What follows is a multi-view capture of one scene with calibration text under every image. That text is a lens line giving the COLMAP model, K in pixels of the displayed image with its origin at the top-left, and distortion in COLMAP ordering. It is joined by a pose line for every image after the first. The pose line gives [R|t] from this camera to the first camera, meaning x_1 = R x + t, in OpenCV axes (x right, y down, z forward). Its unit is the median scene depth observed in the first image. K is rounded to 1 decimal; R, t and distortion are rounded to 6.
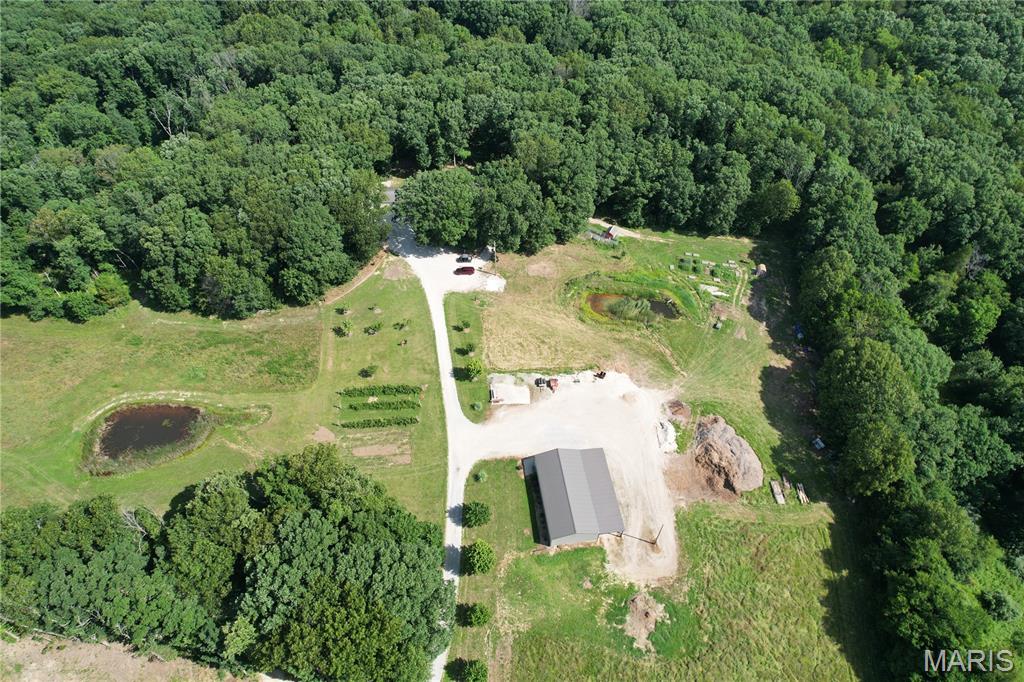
lens RADIAL K [[653.0, 0, 503.5], [0, 653.0, 351.1], [0, 0, 1]] dist [-0.077677, 0.070445]
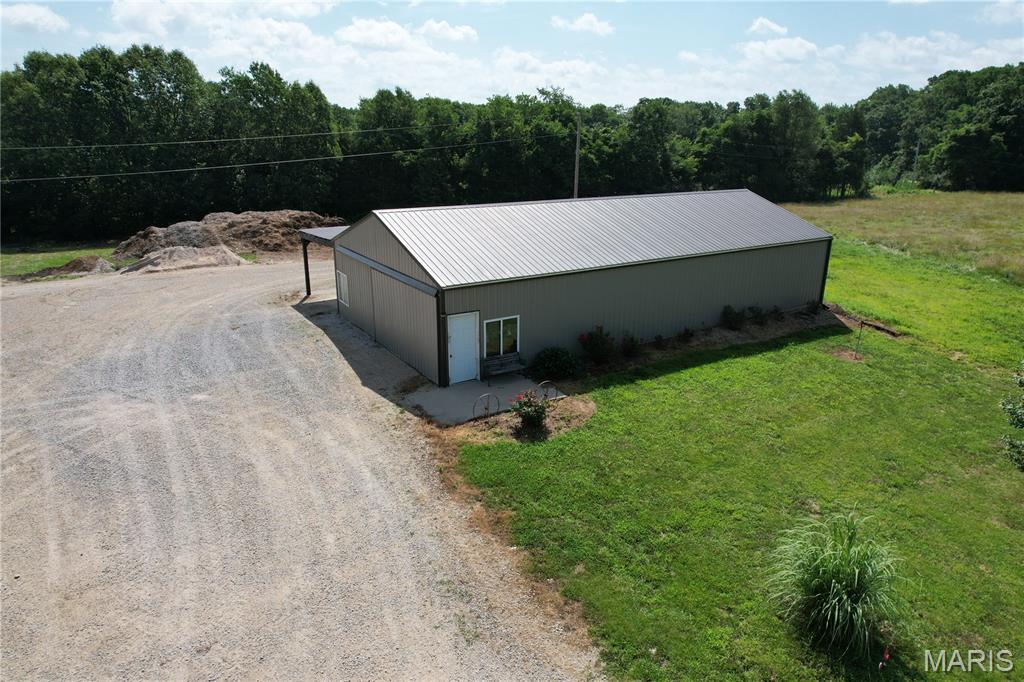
lens RADIAL K [[653.0, 0, 518.0], [0, 653.0, 339.8], [0, 0, 1]] dist [-0.077677, 0.070445]
pose [[-0.426606, -0.284396, 0.858560, -0.067380], [0.688746, 0.513113, 0.512196, 0.101676], [-0.586205, 0.809836, -0.023020, 0.924912]]
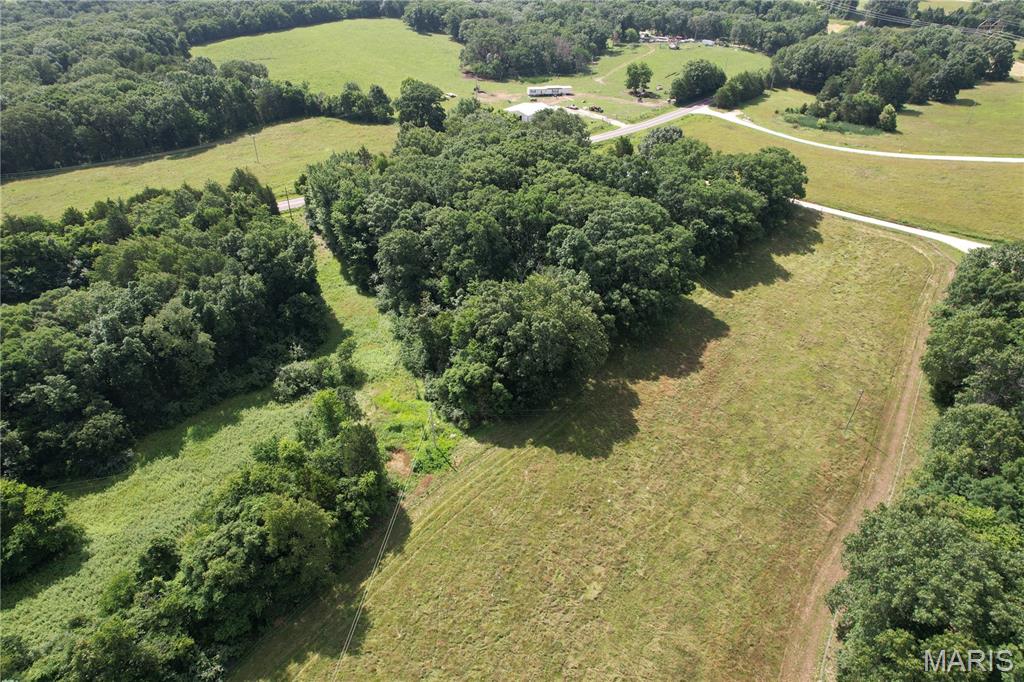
lens RADIAL K [[653.0, 0, 511.2], [0, 653.0, 340.2], [0, 0, 1]] dist [-0.077677, 0.070445]
pose [[-0.866106, -0.290881, 0.406509, 0.091717], [0.378073, 0.150782, 0.913414, 0.051049], [-0.326989, 0.944803, -0.020619, 0.358235]]
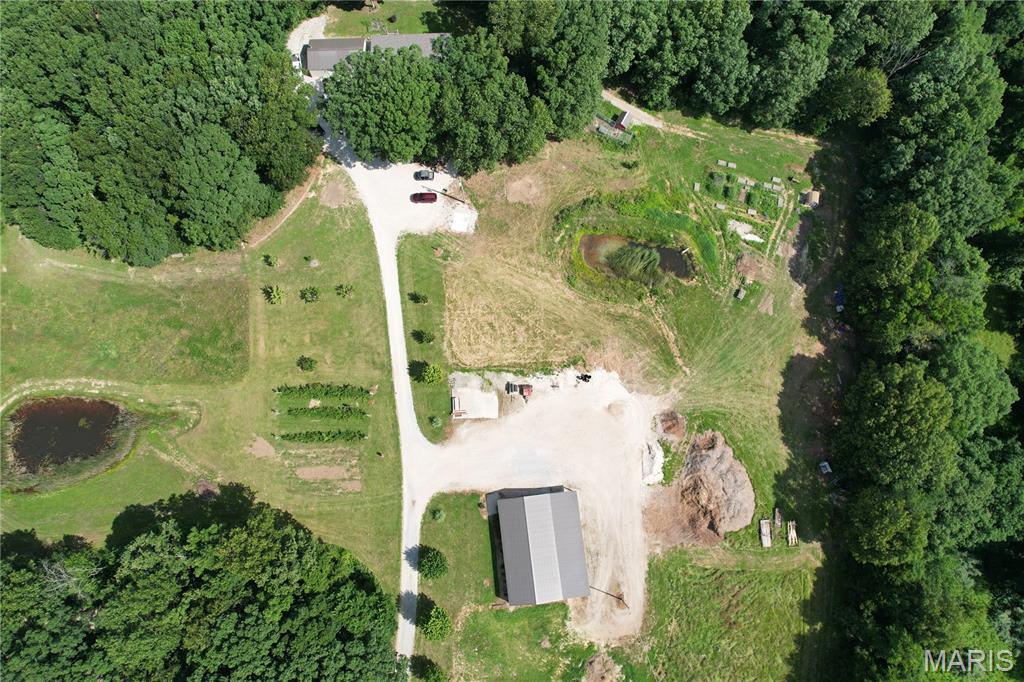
lens RADIAL K [[653.0, 0, 509.2], [0, 653.0, 343.0], [0, 0, 1]] dist [-0.077677, 0.070445]
pose [[0.999777, 0.019572, -0.007943, 0.060754], [-0.013333, 0.876419, 0.481365, -0.417013], [0.016383, -0.481152, 0.876484, 0.303006]]
